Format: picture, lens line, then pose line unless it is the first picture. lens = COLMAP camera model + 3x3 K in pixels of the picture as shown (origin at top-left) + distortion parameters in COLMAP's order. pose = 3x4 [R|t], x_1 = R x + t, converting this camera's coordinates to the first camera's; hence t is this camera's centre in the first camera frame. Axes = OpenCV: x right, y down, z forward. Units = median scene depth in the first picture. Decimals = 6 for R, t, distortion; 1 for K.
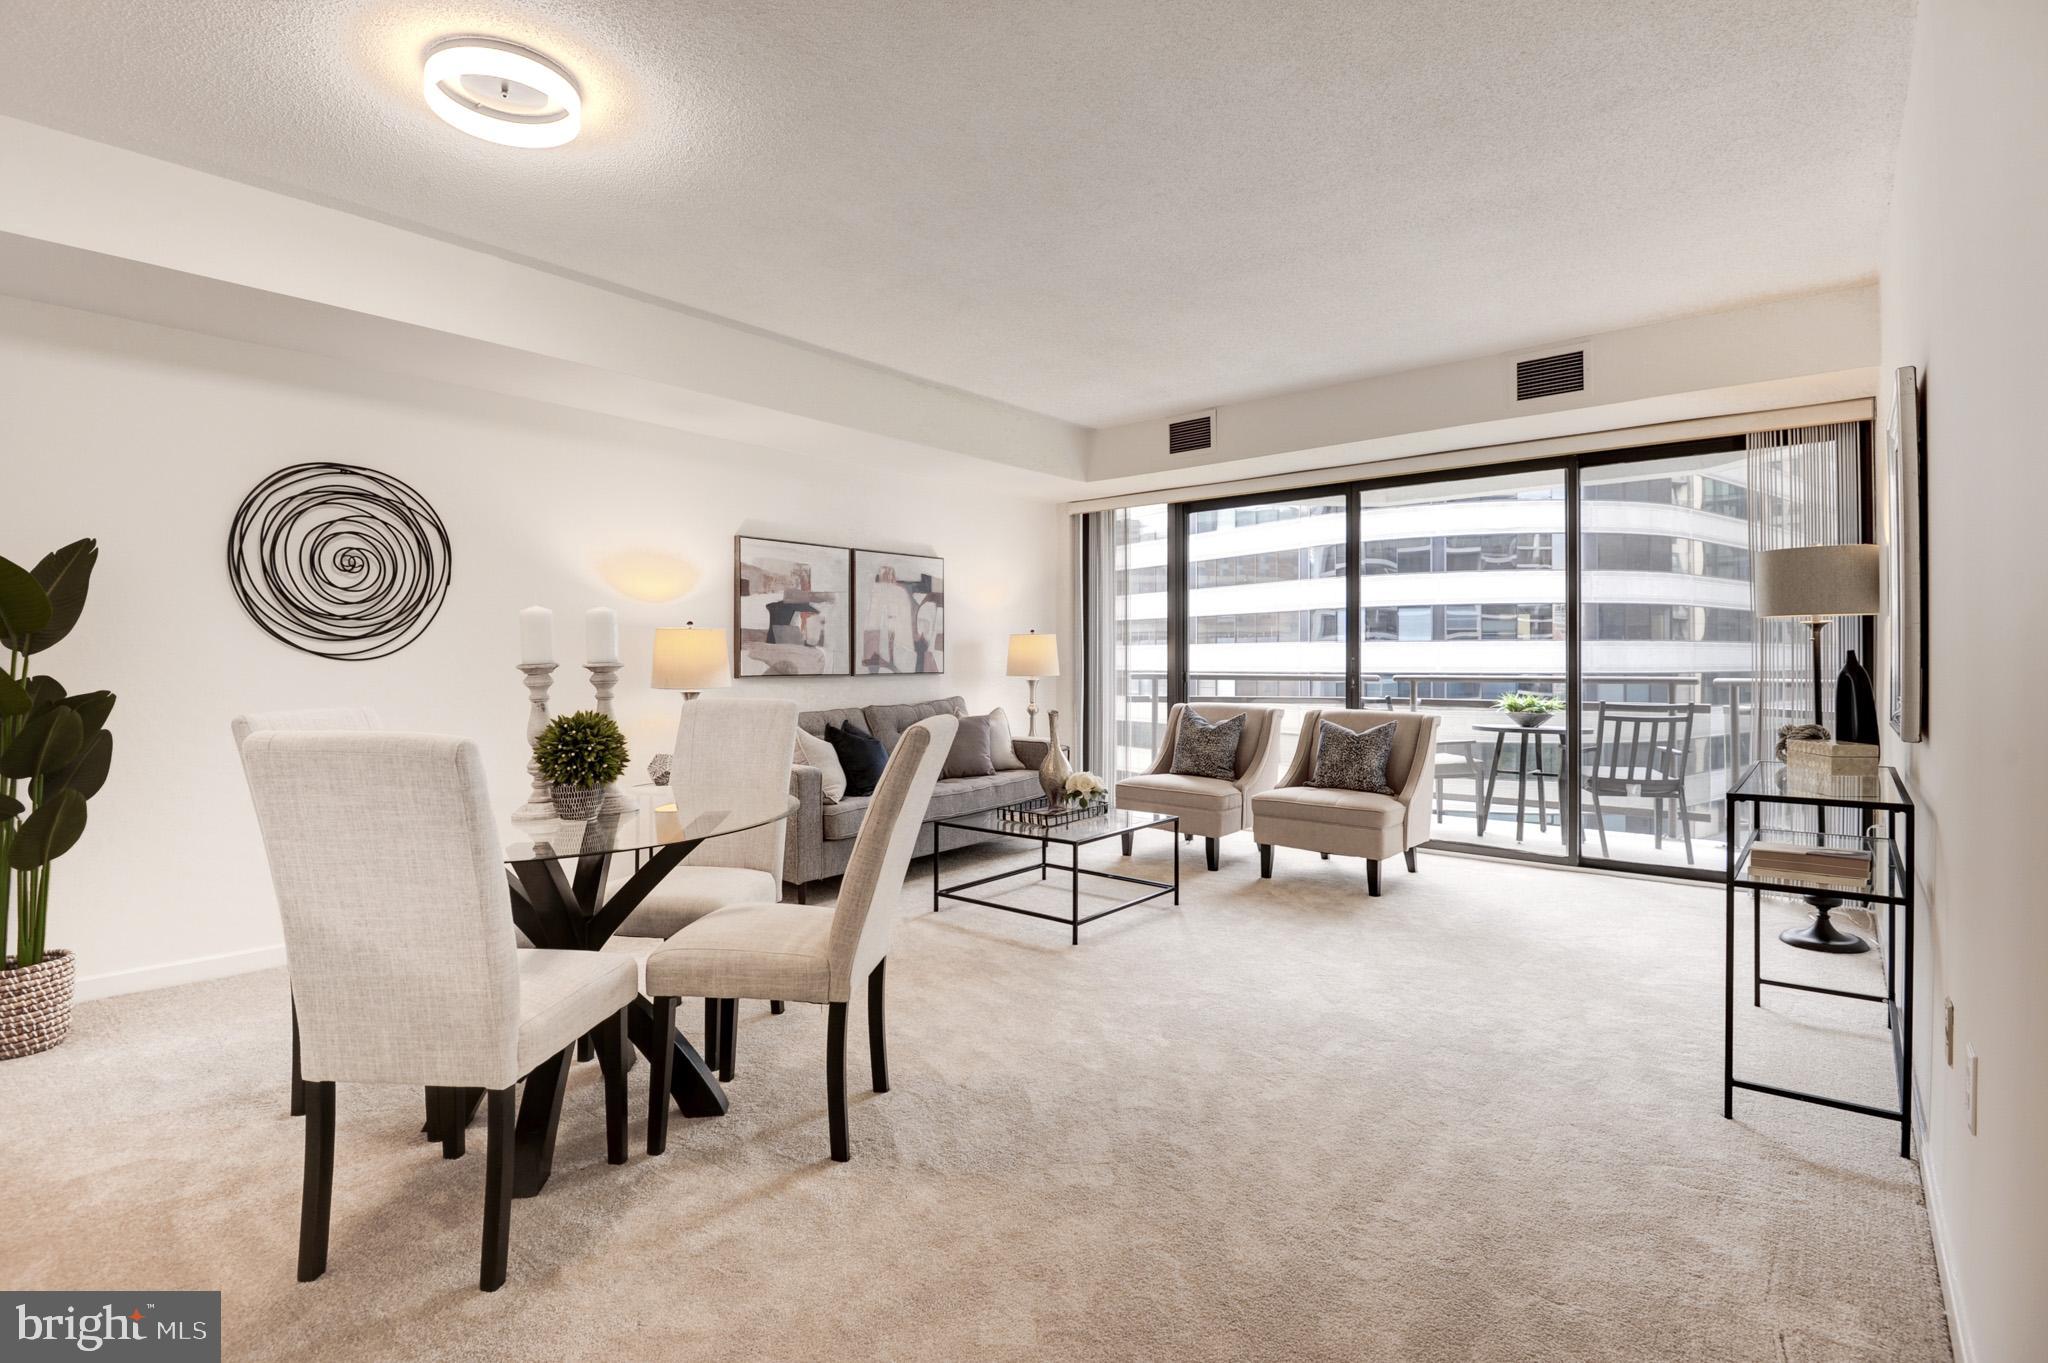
lens RADIAL K [[968.5, 0, 1024.8], [0, 968.5, 650.7], [0, 0, 1]] dist [-0.004402, -0.000755]
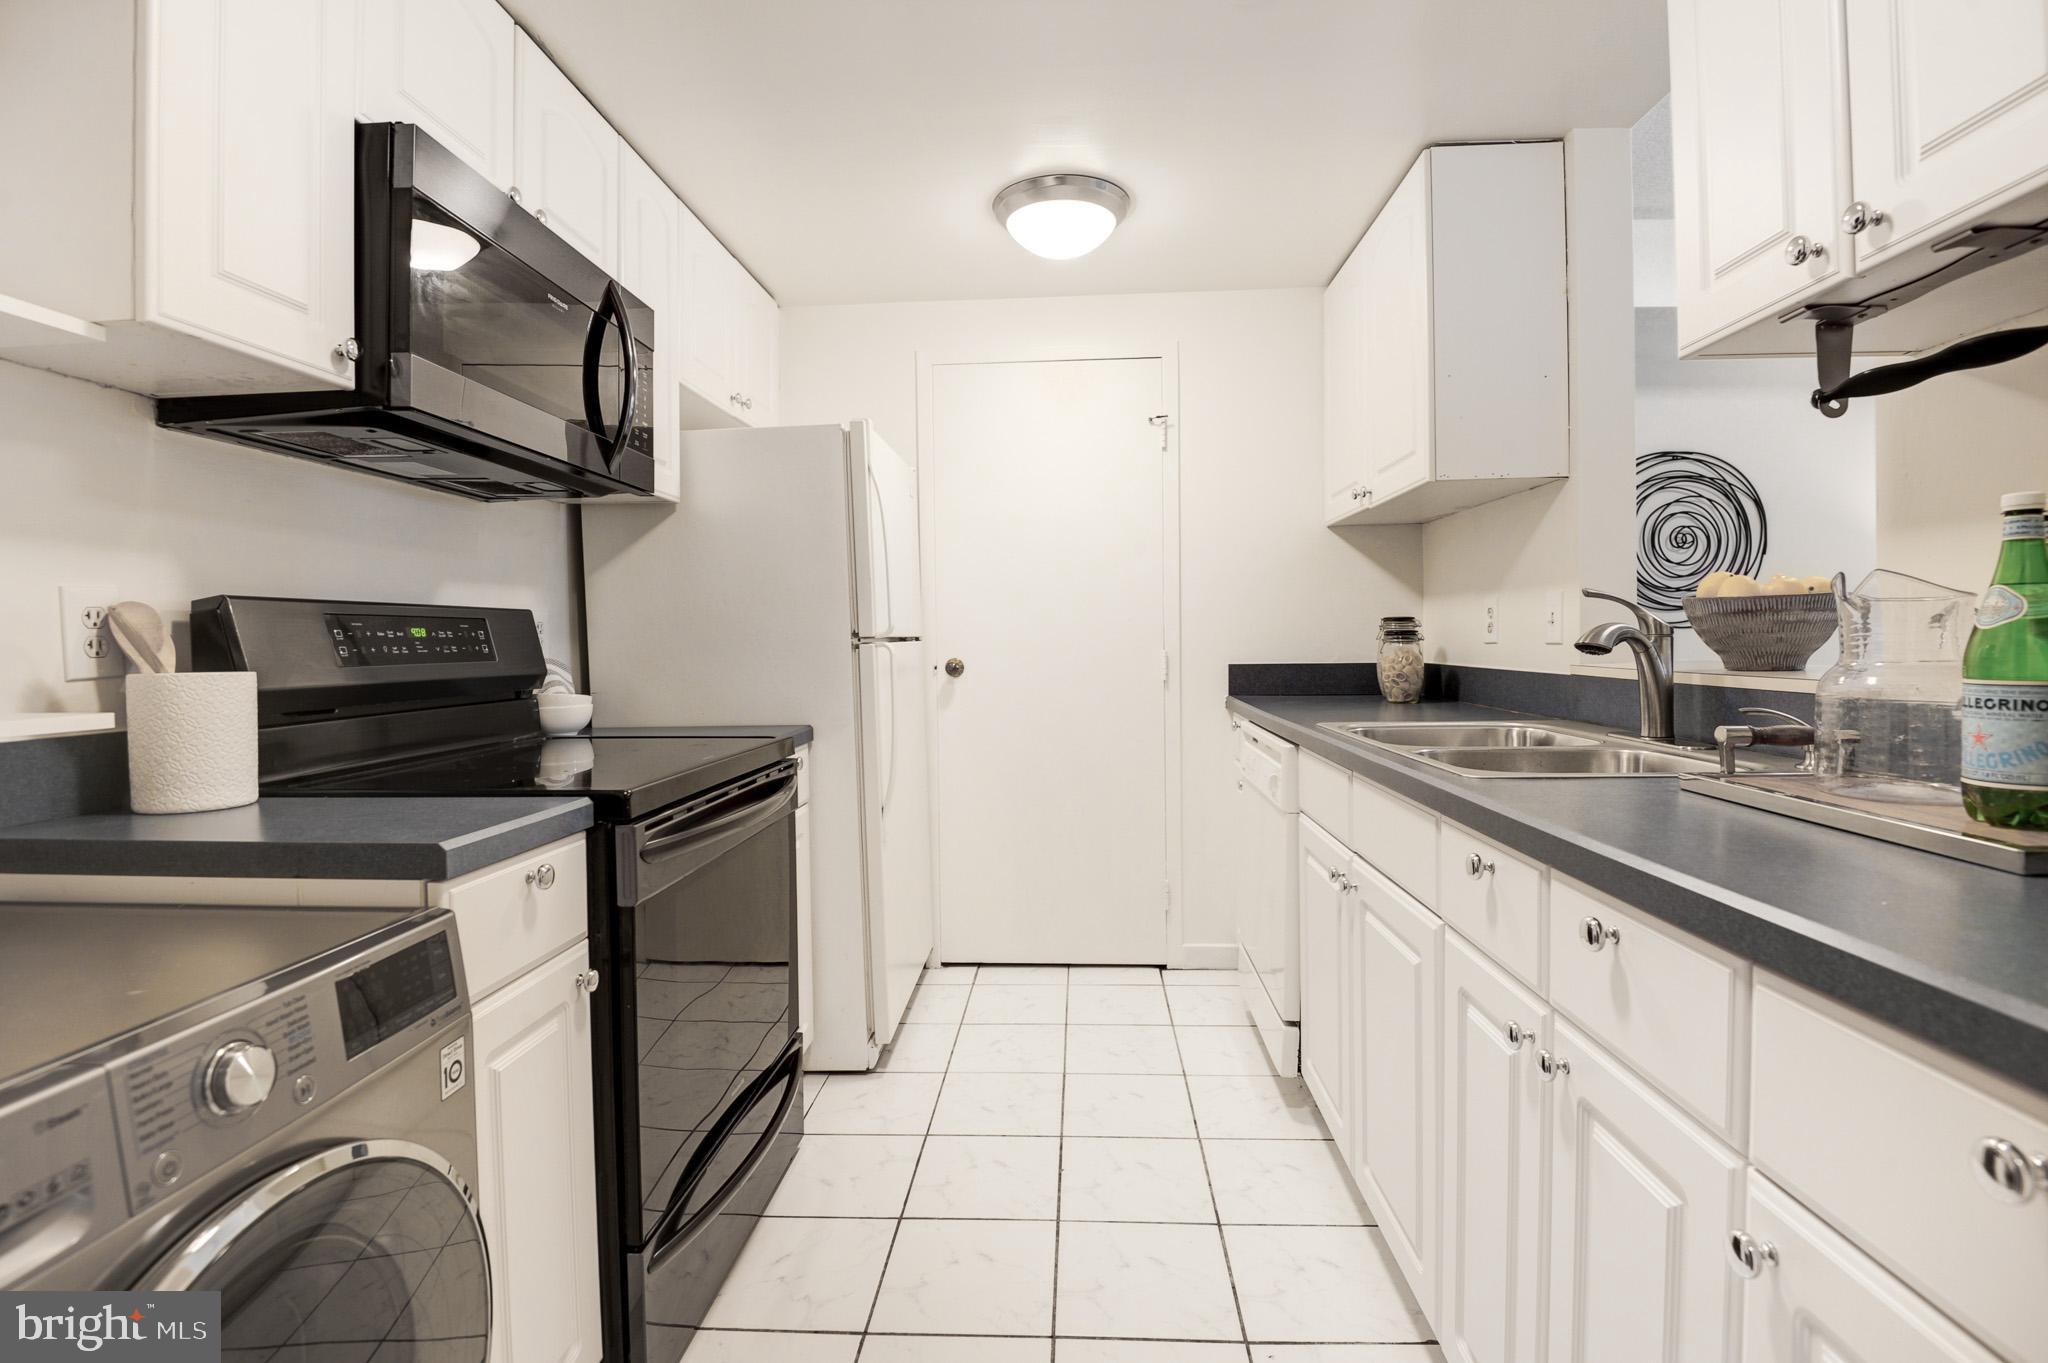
lens RADIAL K [[957.6, 0, 1017.9], [0, 957.6, 667.4], [0, 0, 1]] dist [0.004890, -0.020298]
pose [[0.587650, 0.013167, -0.809008, -0.193848], [0.022074, 0.999234, 0.032298, 0.002209], [0.808814, -0.036838, 0.586909, -0.195778]]
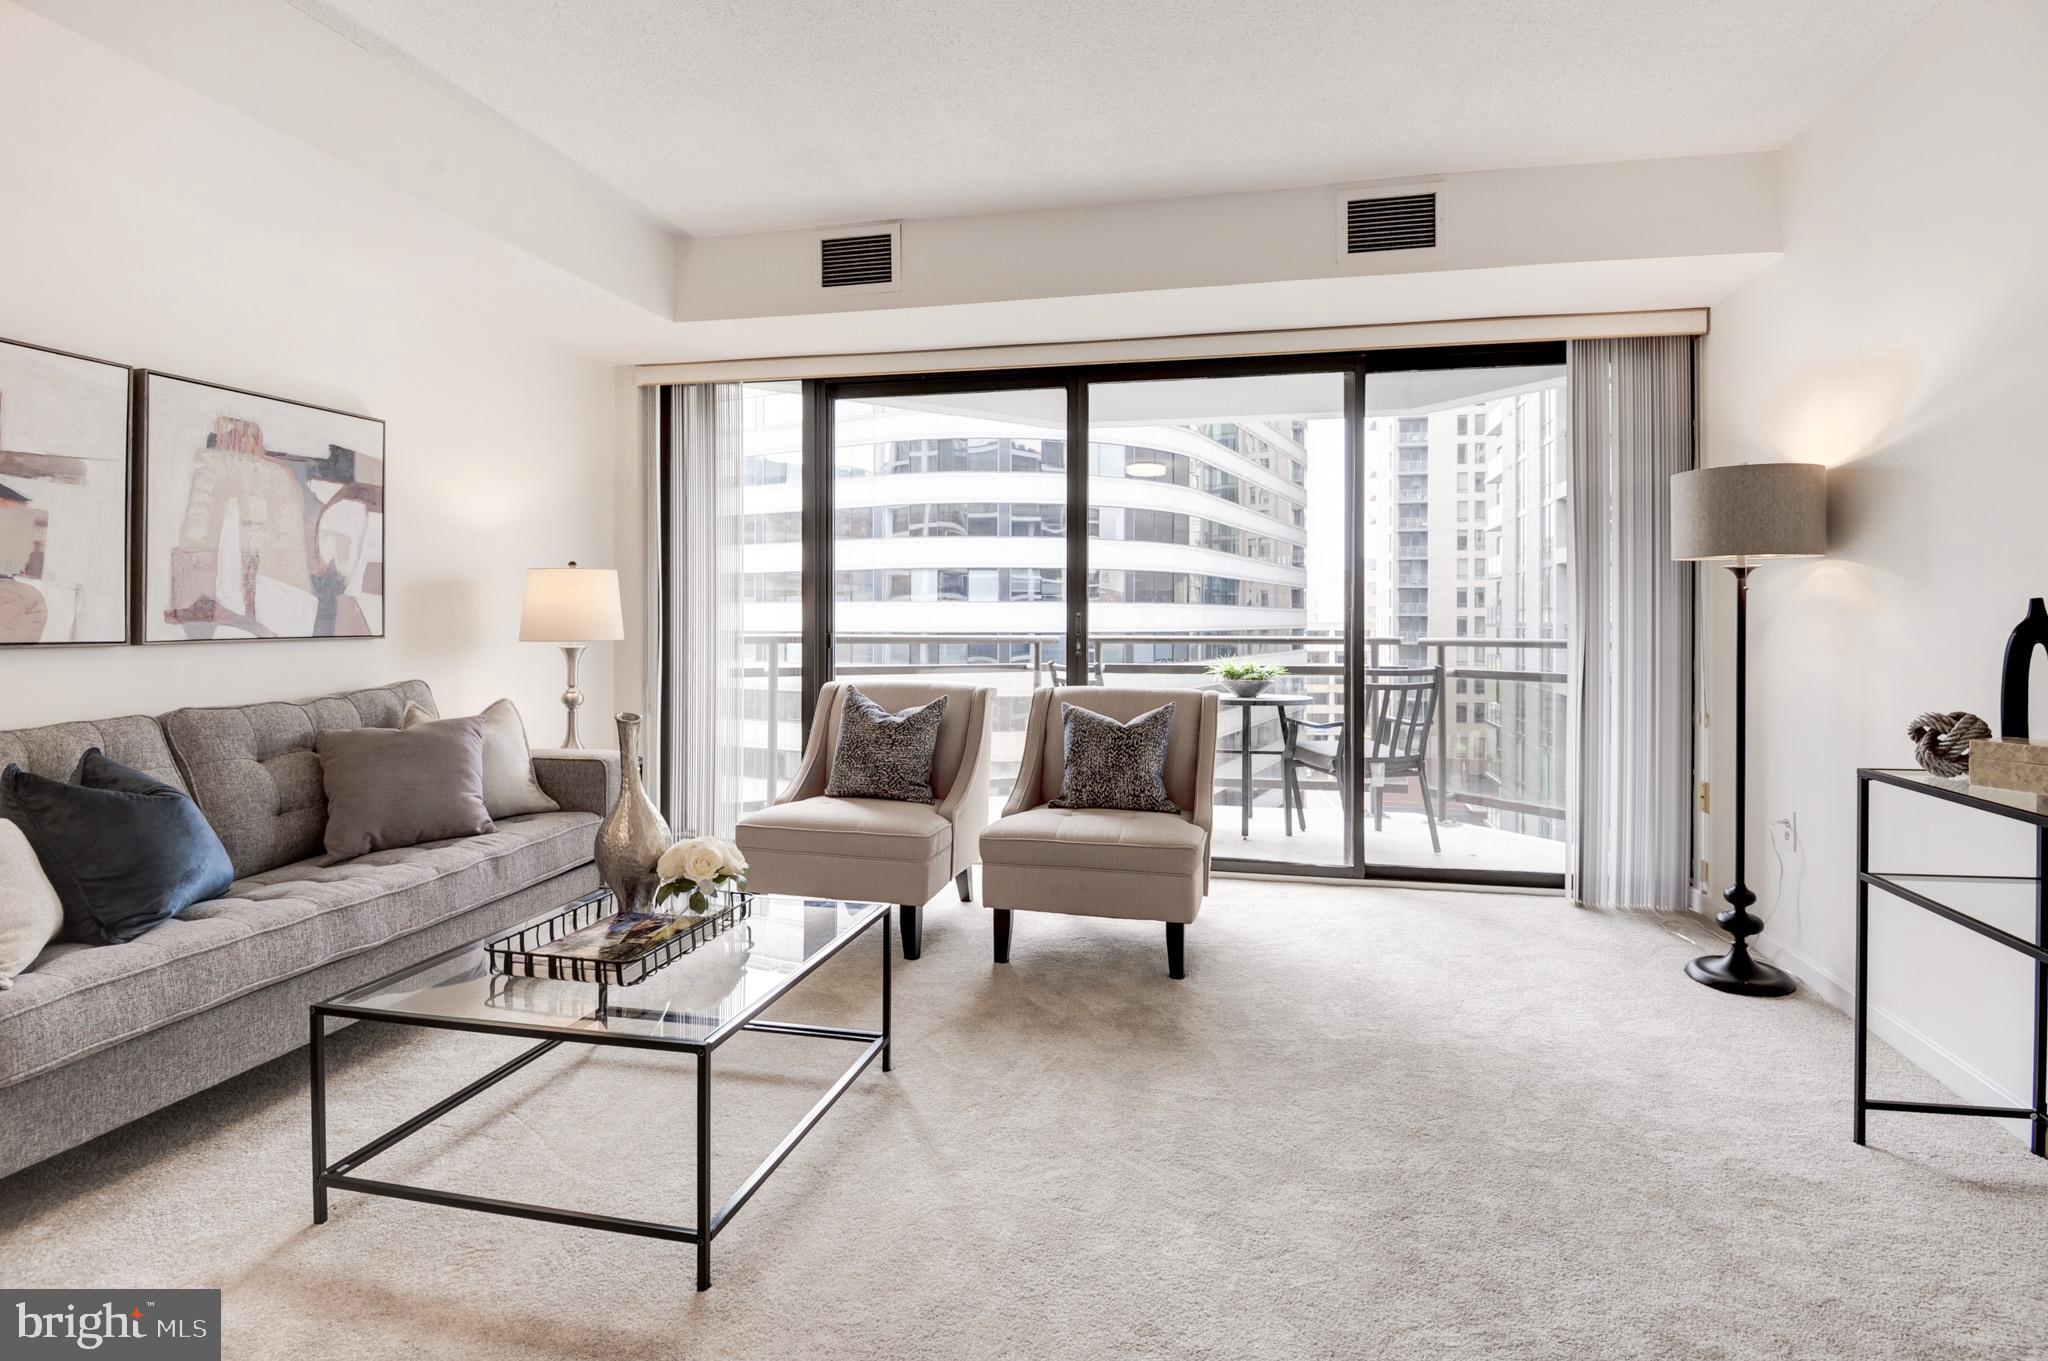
lens RADIAL K [[960.8, 0, 1080.9], [0, 960.8, 616.3], [0, 0, 1]] dist [0.016105, -0.020476]
pose [[0.875425, 0.003314, 0.483342, -0.005339], [-0.005598, 0.999979, 0.003282, 0.009656], [-0.483321, -0.005579, 0.875425, 0.433590]]
